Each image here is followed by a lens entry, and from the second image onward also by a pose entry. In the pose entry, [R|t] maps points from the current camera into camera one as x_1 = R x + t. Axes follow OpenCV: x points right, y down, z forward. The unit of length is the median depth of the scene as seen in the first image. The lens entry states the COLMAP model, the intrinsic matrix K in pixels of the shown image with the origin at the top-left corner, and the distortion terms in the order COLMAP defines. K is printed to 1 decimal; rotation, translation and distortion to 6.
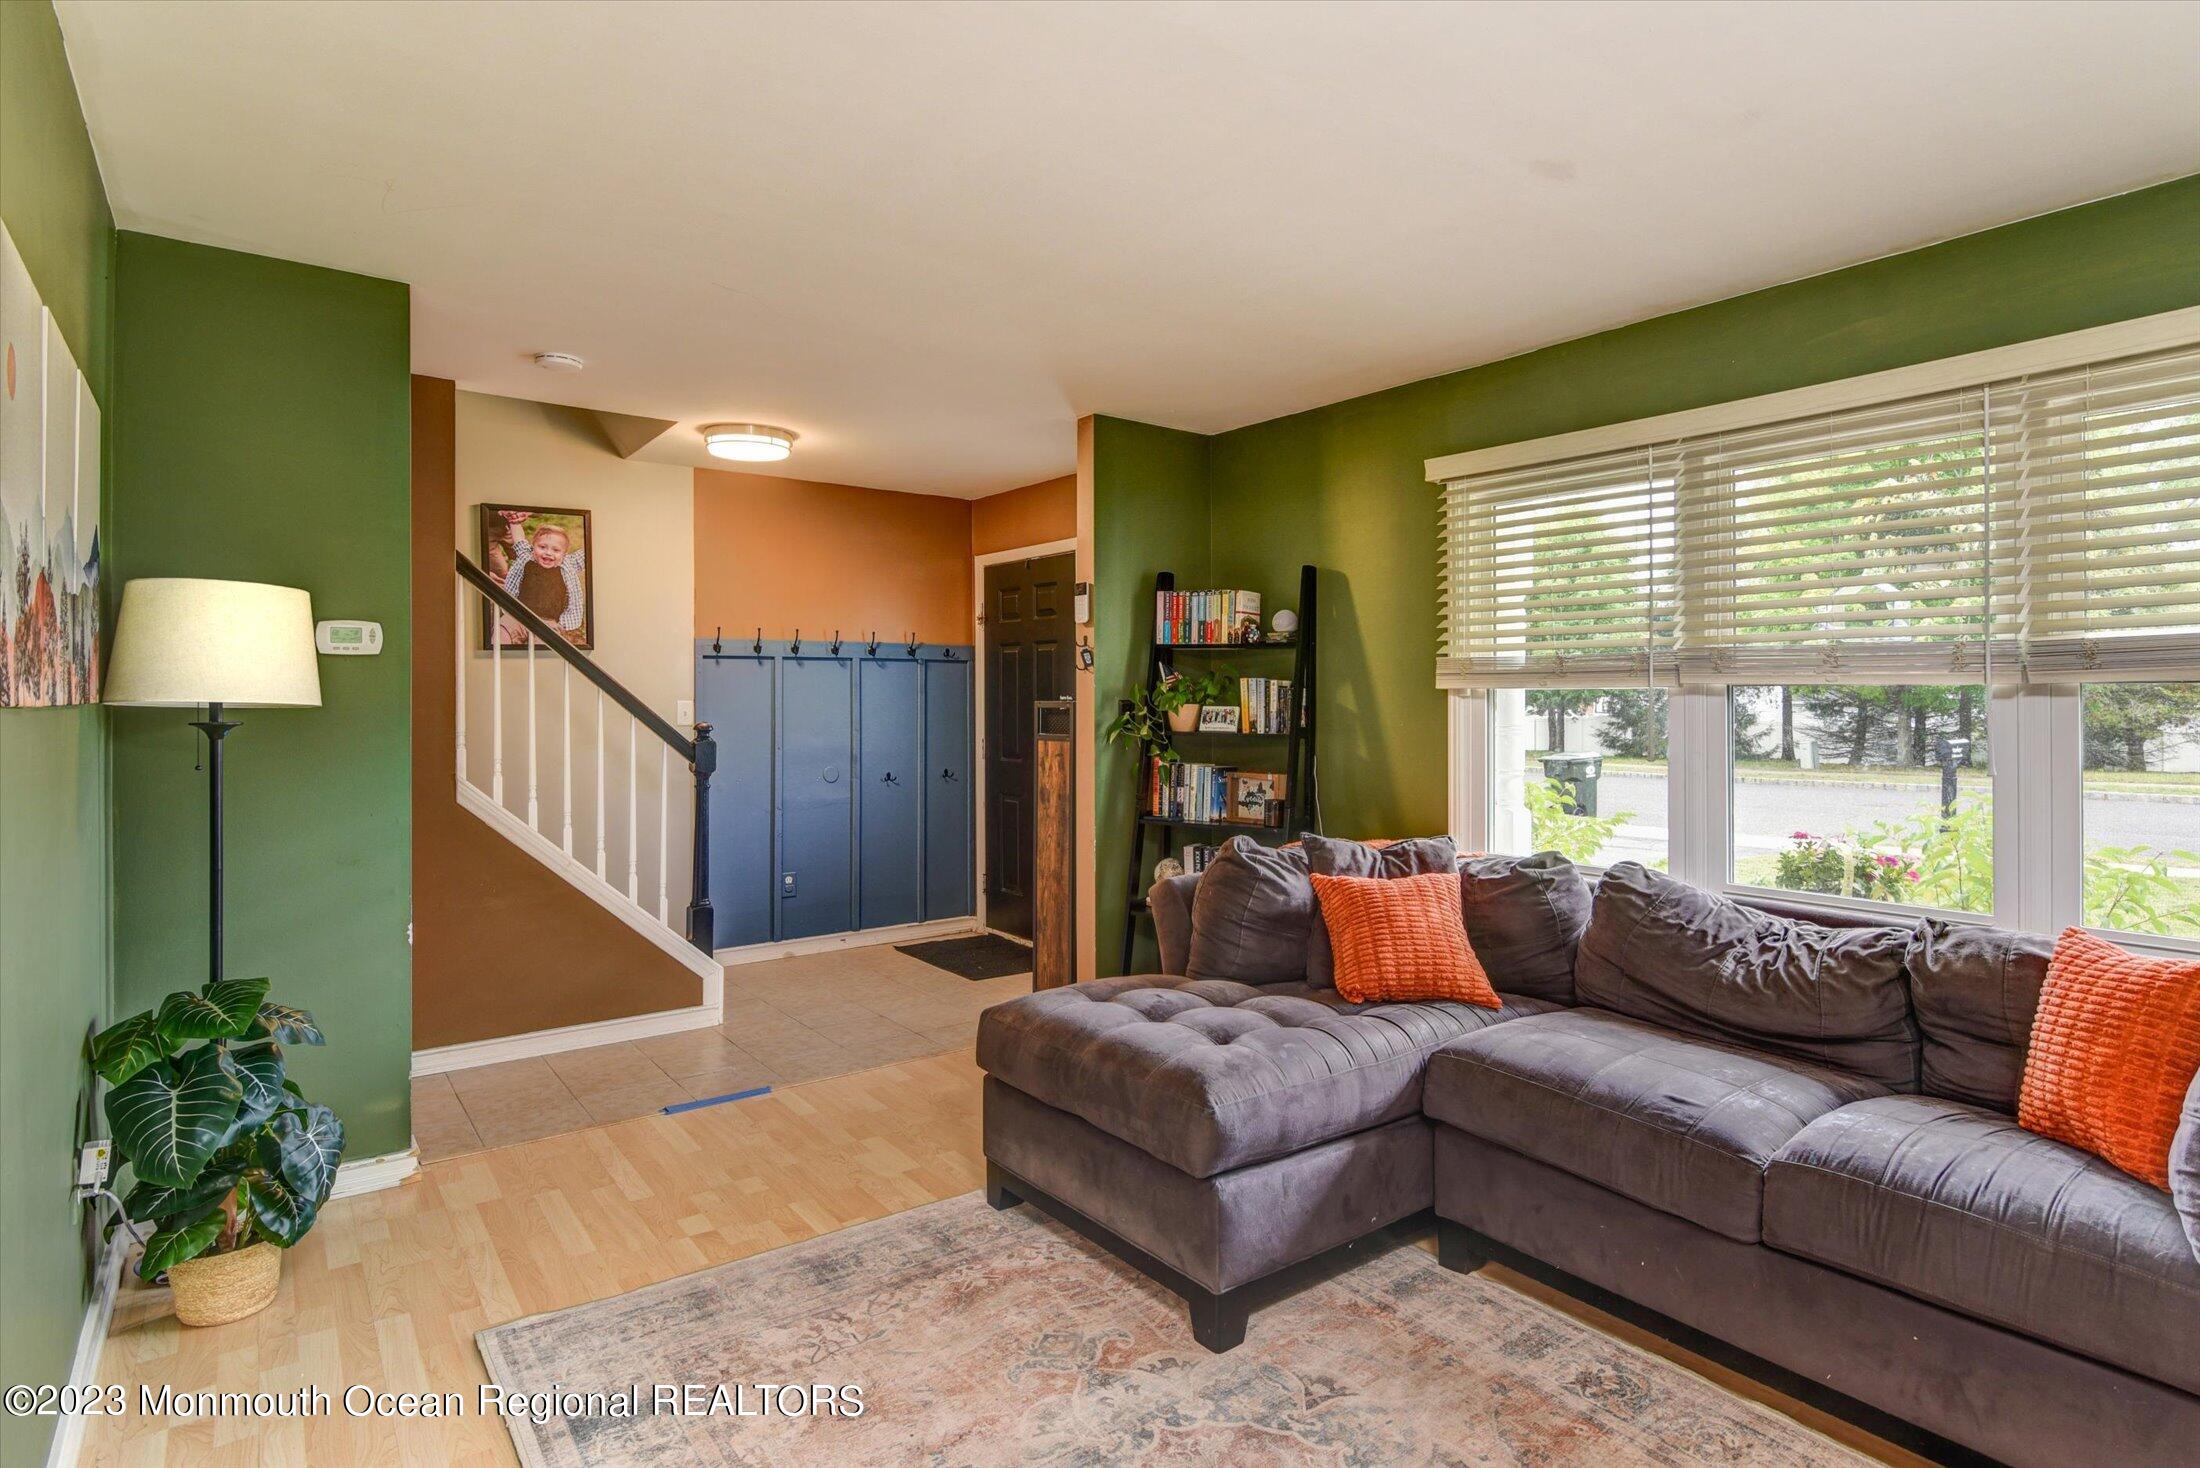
lens RADIAL K [[1145.0, 0, 1163.6], [0, 1145.0, 684.0], [0, 0, 1]] dist [-0.003192, -0.000409]
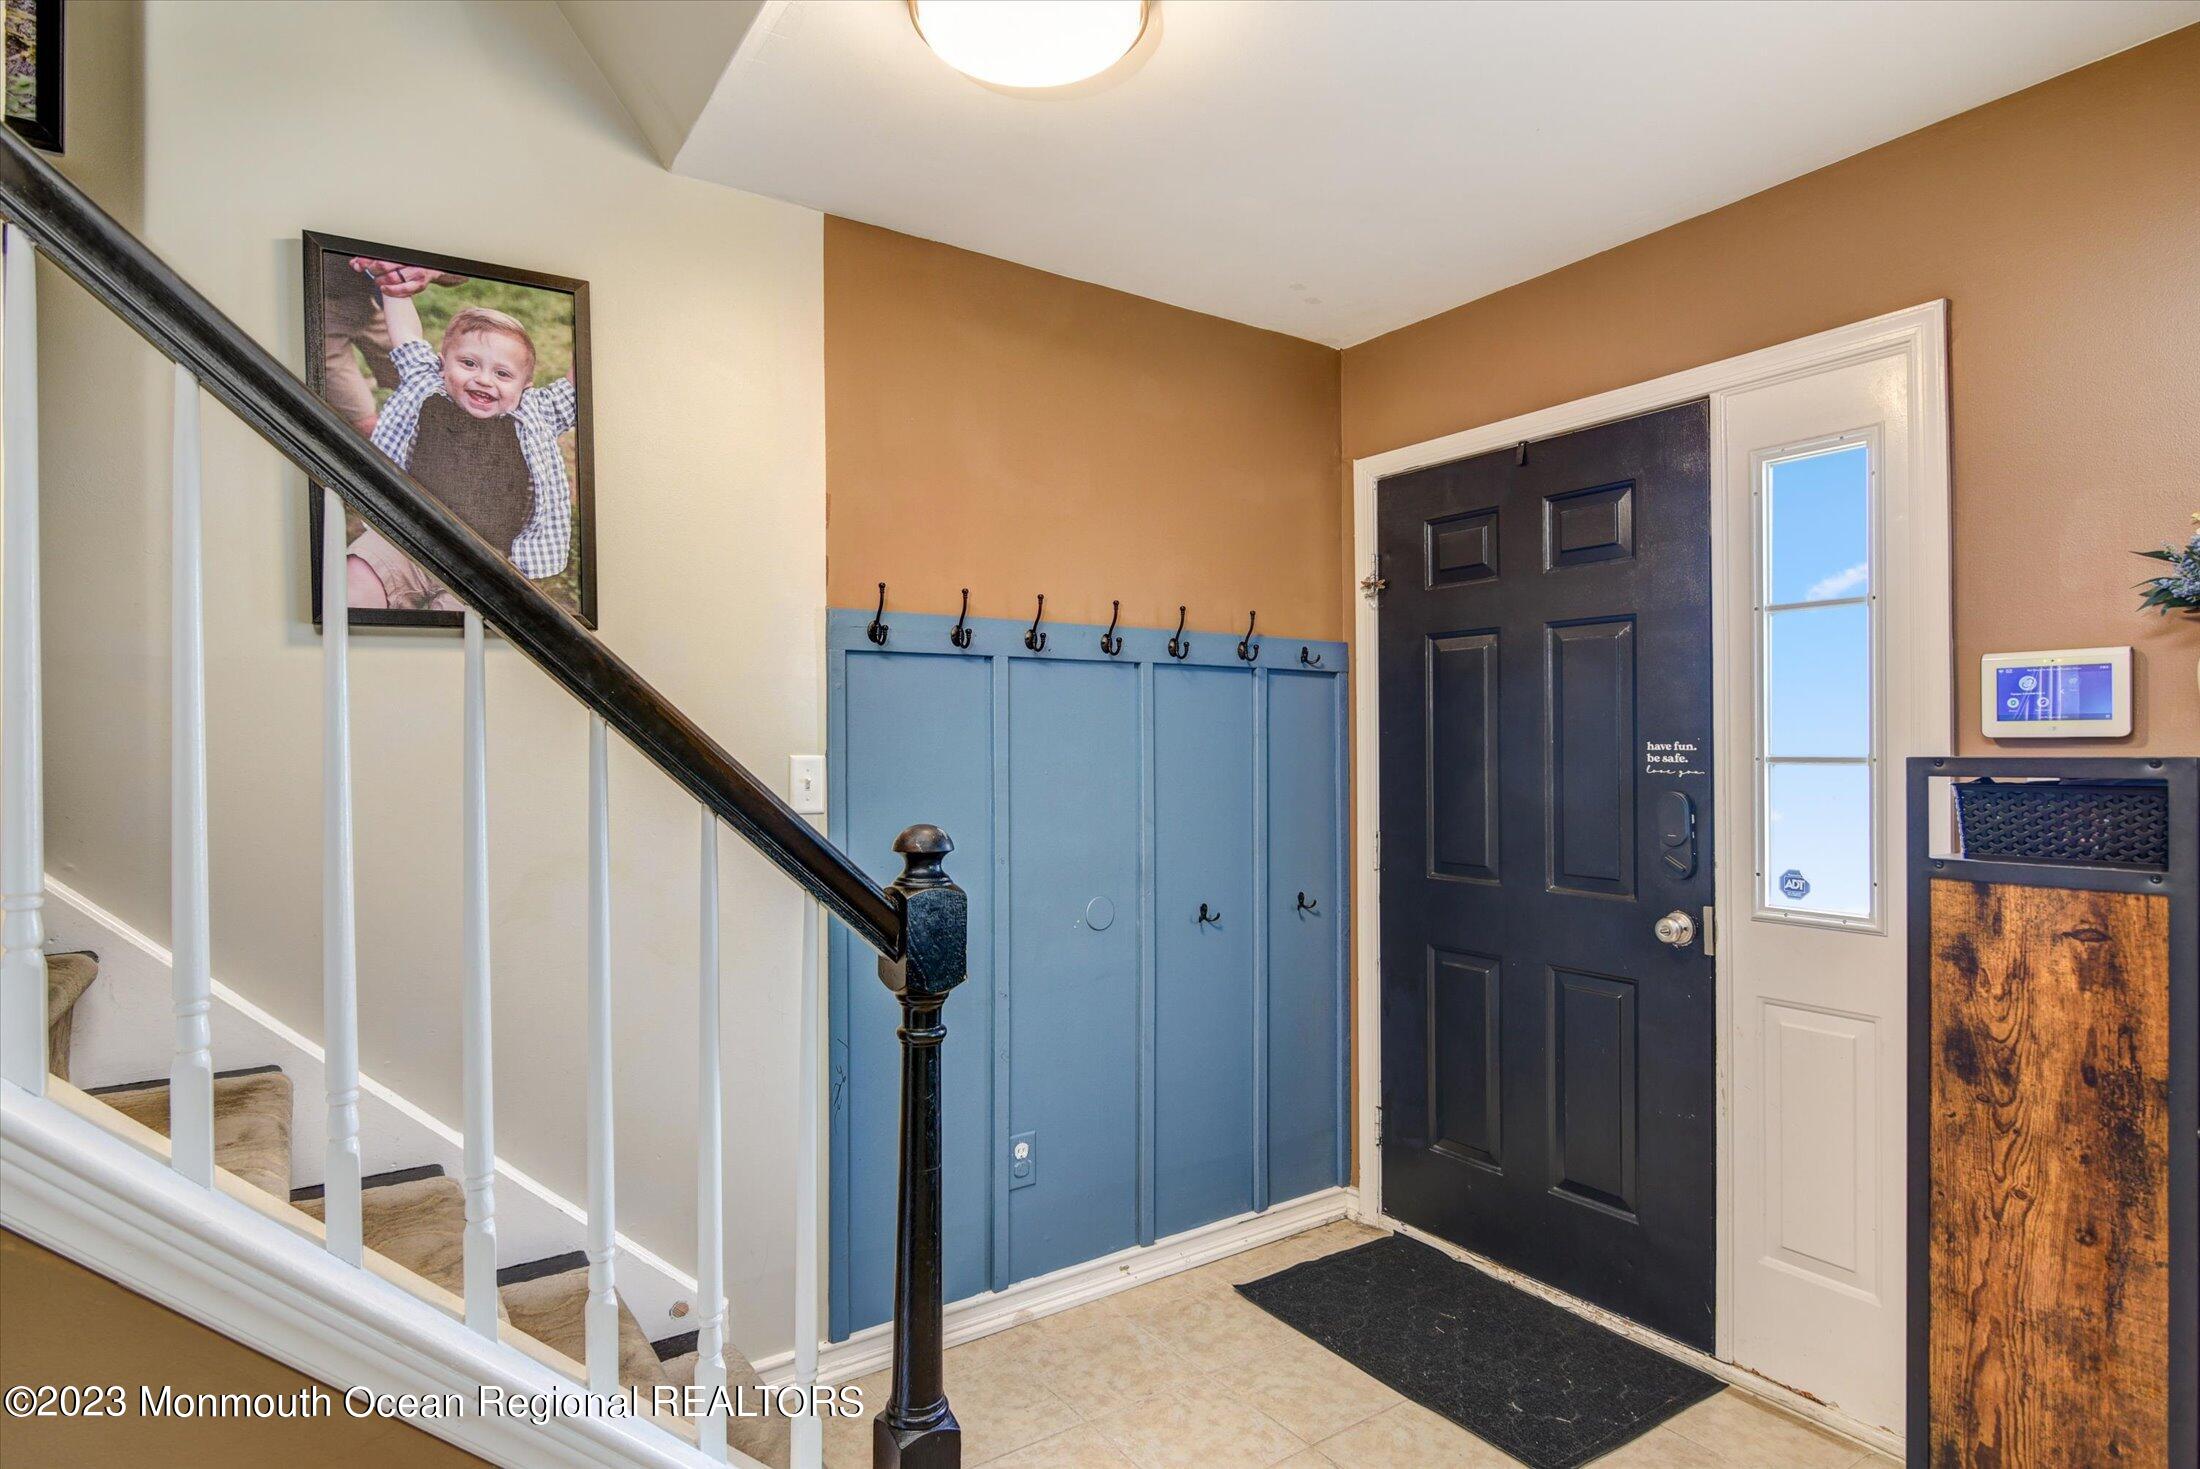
lens RADIAL K [[1163.0, 0, 1100.0], [0, 1163.0, 734.5], [0, 0, 1]] dist [0.000971, -0.000226]
pose [[0.997277, -0.000846, -0.073745, -0.336250], [0.001110, 0.999993, 0.003540, 0.006841], [0.073742, -0.003613, 0.997271, 0.697204]]
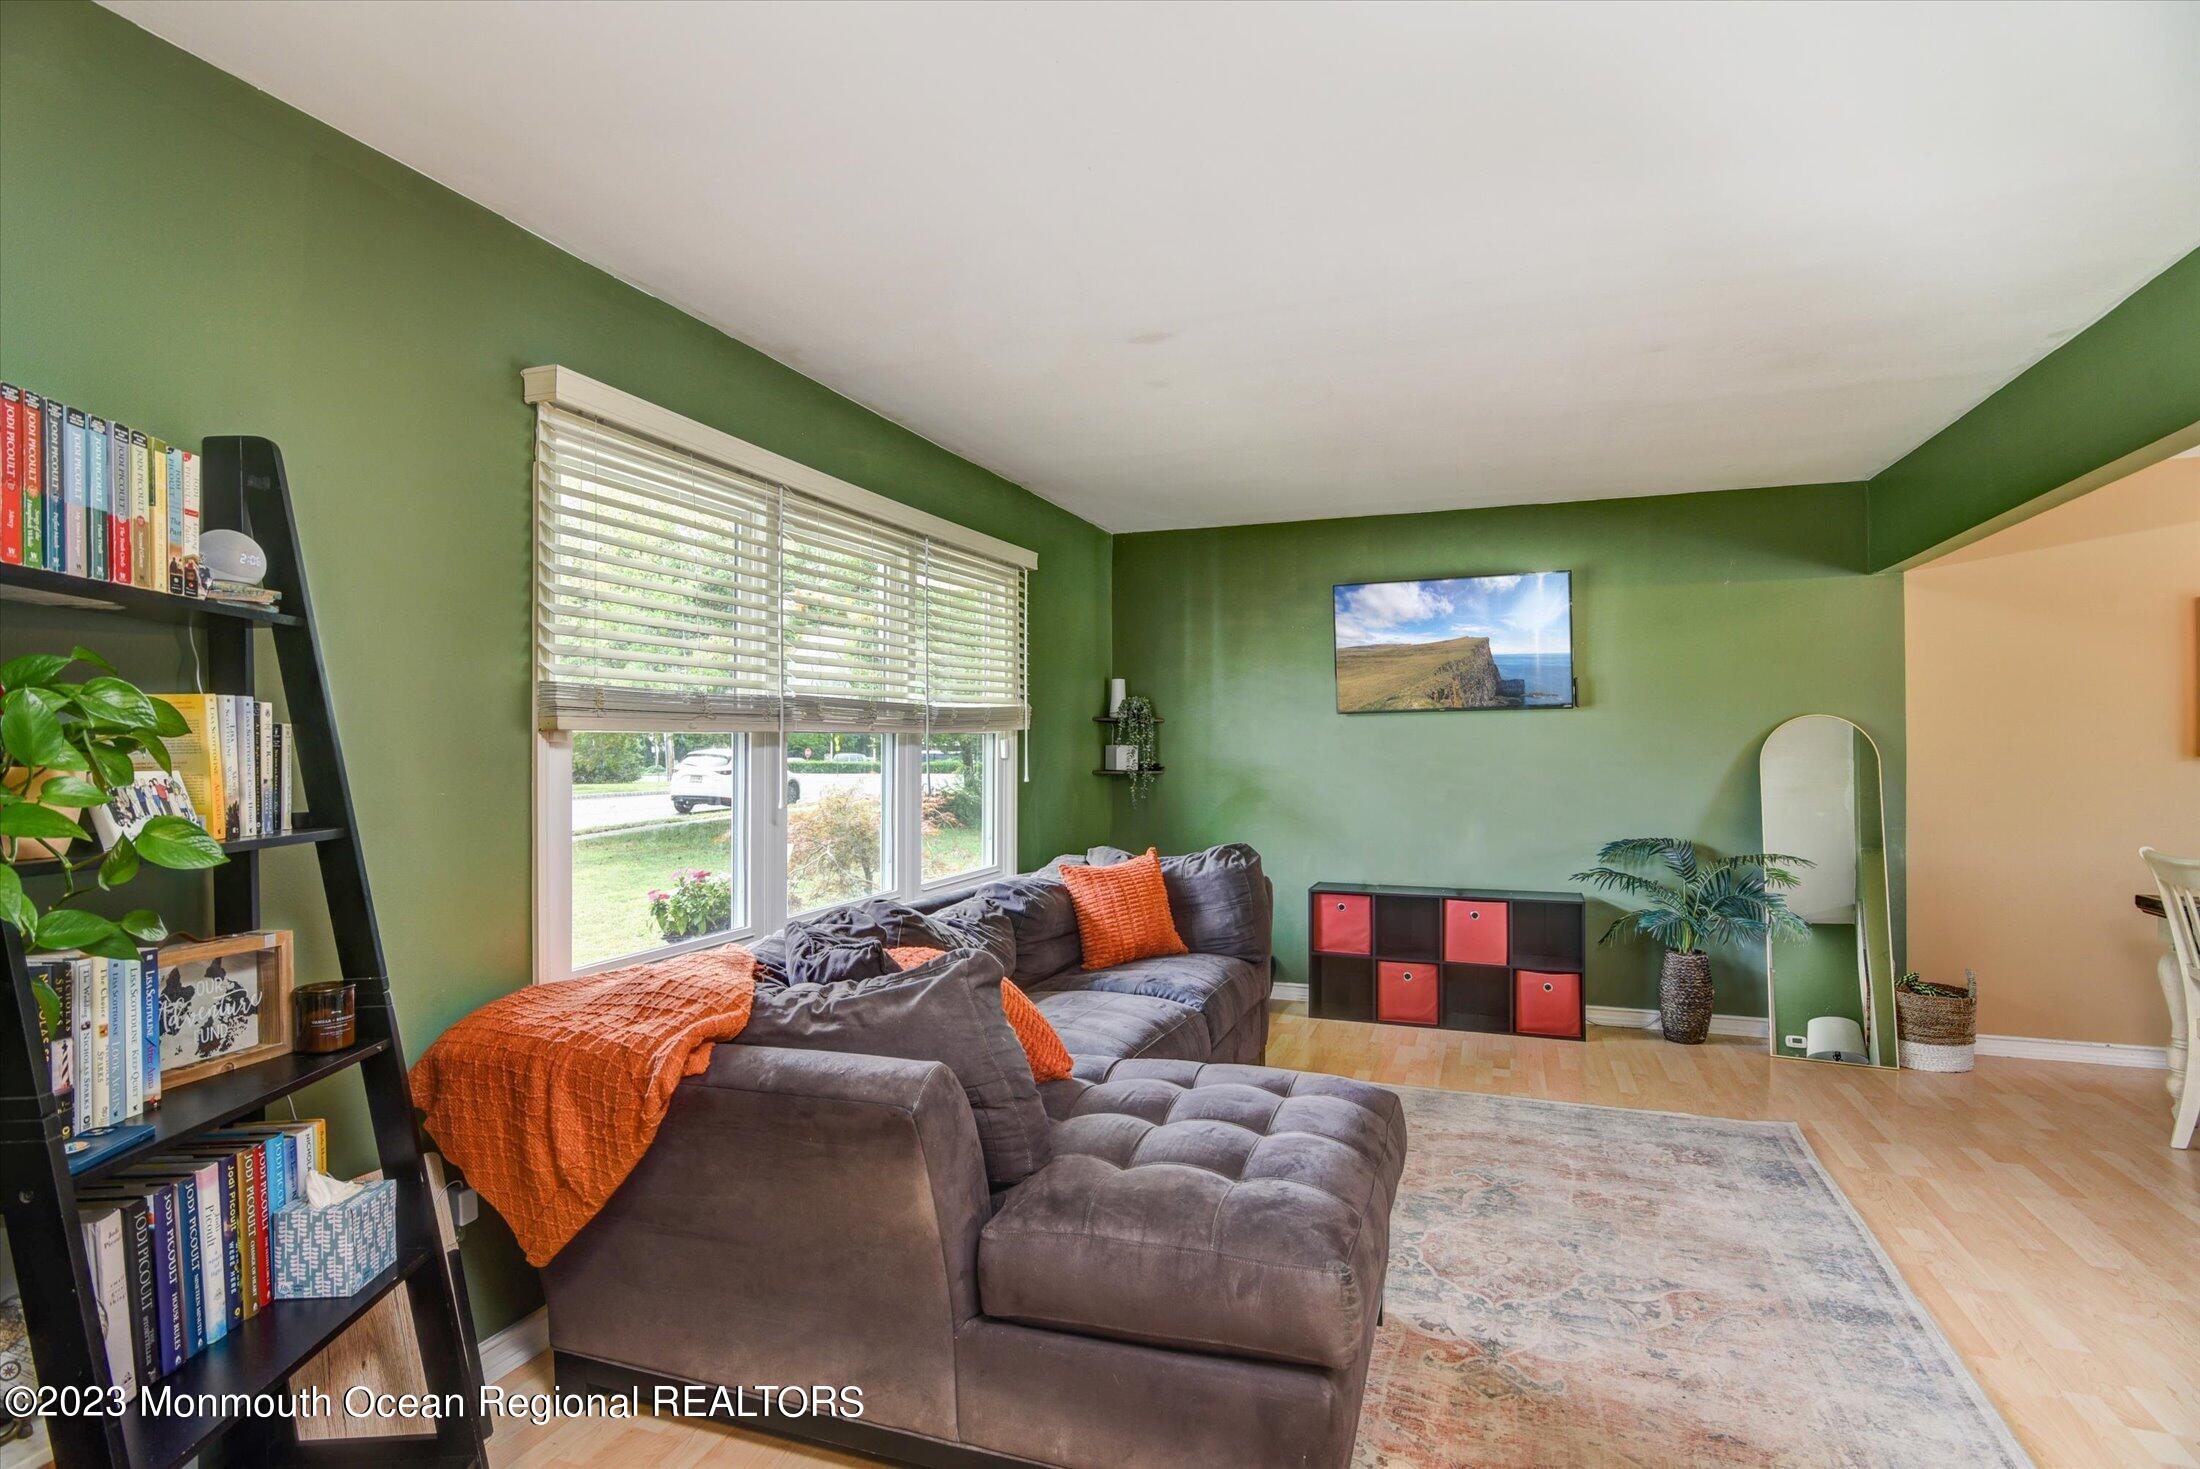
lens RADIAL K [[1075.8, 0, 1100.0], [0, 1075.8, 734.5], [0, 0, 1]] dist [-0.002040, -0.000220]
pose [[-0.511157, 0.008299, 0.859448, -0.369215], [-0.003696, 0.999923, -0.011854, 0.010936], [-0.859480, -0.009235, -0.511086, 0.899684]]
